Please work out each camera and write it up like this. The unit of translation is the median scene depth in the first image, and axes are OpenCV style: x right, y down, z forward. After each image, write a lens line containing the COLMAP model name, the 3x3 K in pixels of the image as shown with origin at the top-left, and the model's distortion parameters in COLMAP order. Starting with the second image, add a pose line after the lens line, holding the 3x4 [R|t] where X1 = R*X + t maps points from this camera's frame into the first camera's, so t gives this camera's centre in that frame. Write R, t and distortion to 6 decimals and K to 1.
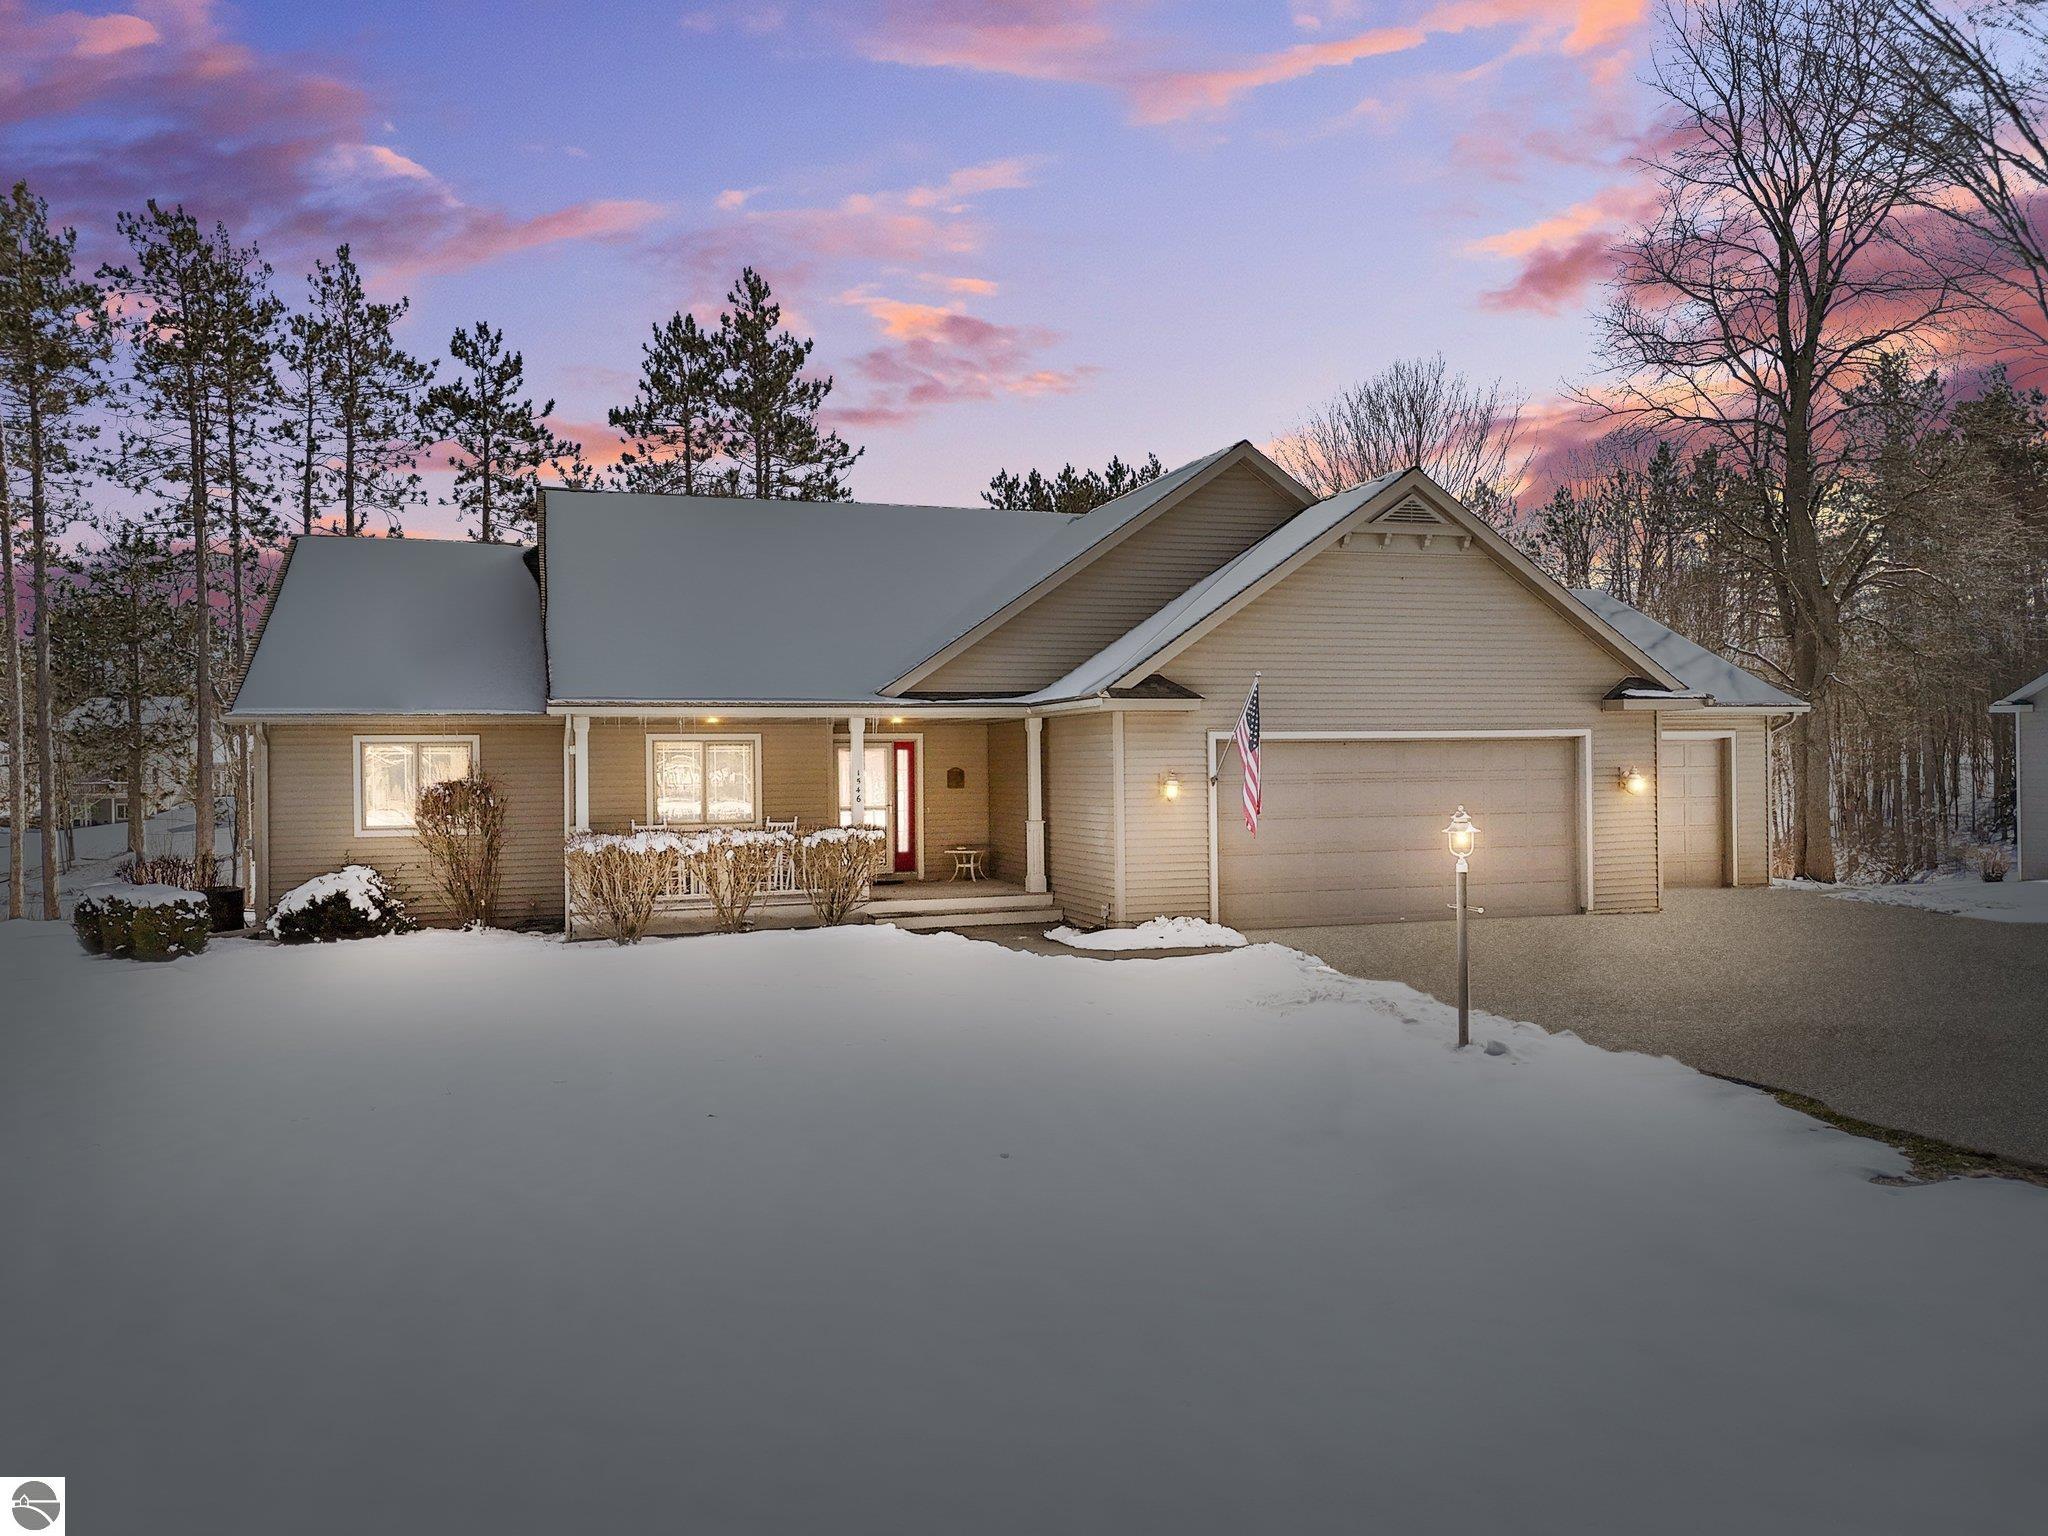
lens RADIAL K [[1548.9, 0, 998.3], [0, 1548.9, 766.7], [0, 0, 1]] dist [0.058033, -0.071335]
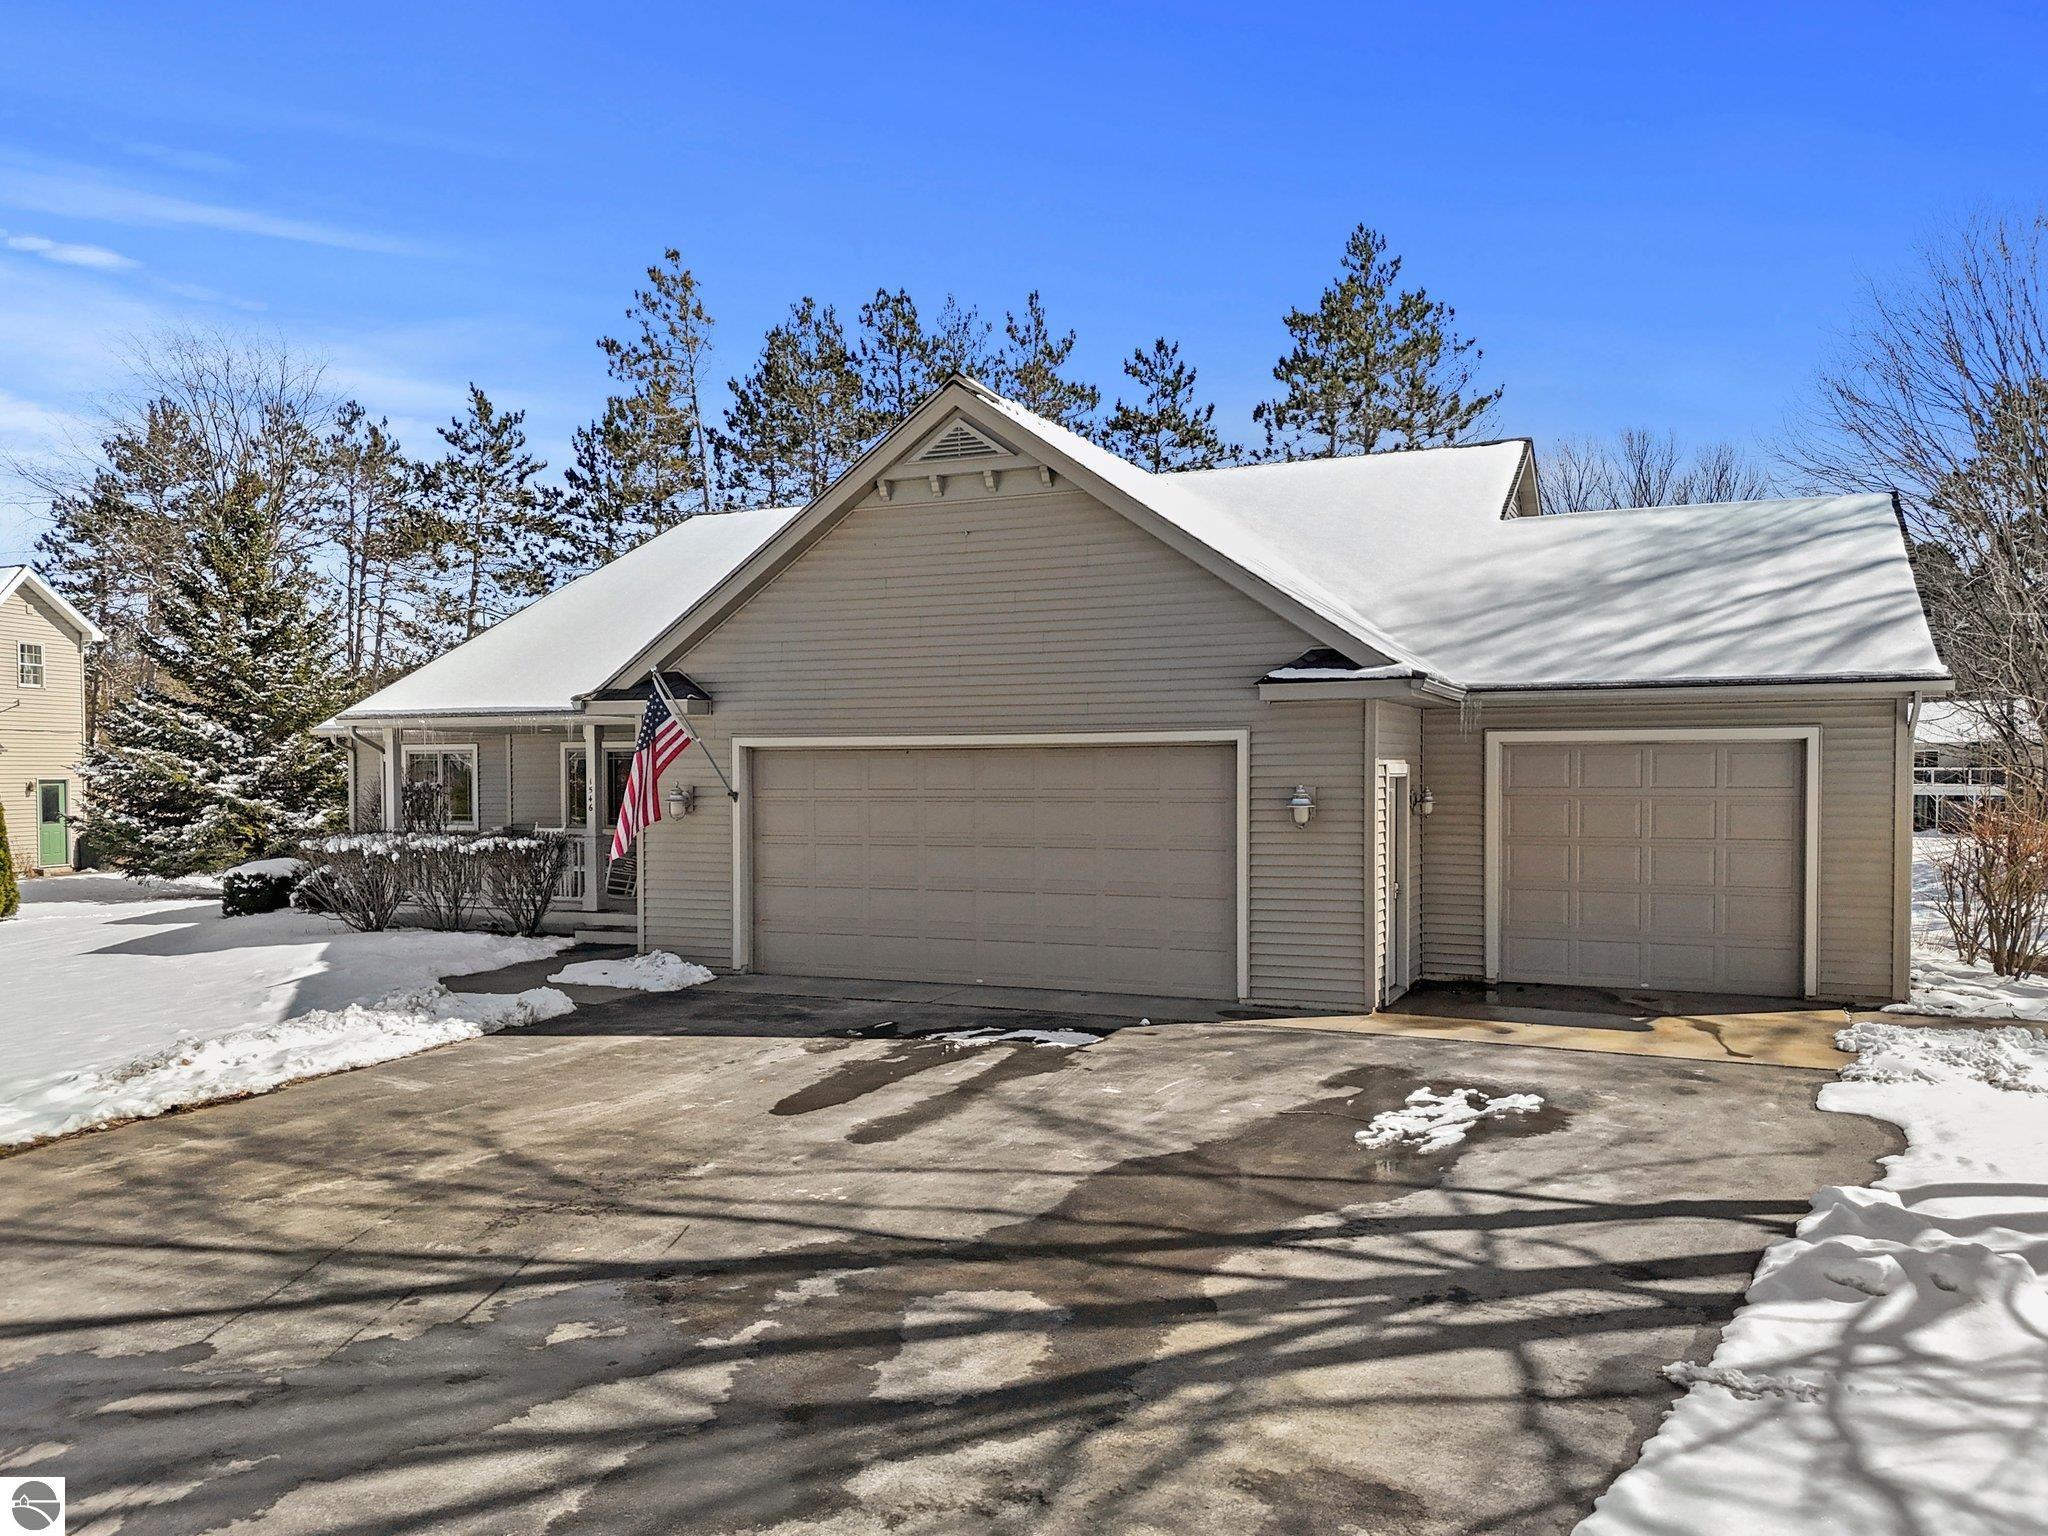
lens RADIAL K [[1548.9, 0, 998.3], [0, 1548.9, 766.7], [0, 0, 1]] dist [0.058033, -0.071335]
pose [[0.746226, 0.008335, -0.665640, 0.663437], [-0.008315, 0.999960, 0.003200, -0.008701], [0.665640, 0.003146, 0.746266, 0.386930]]
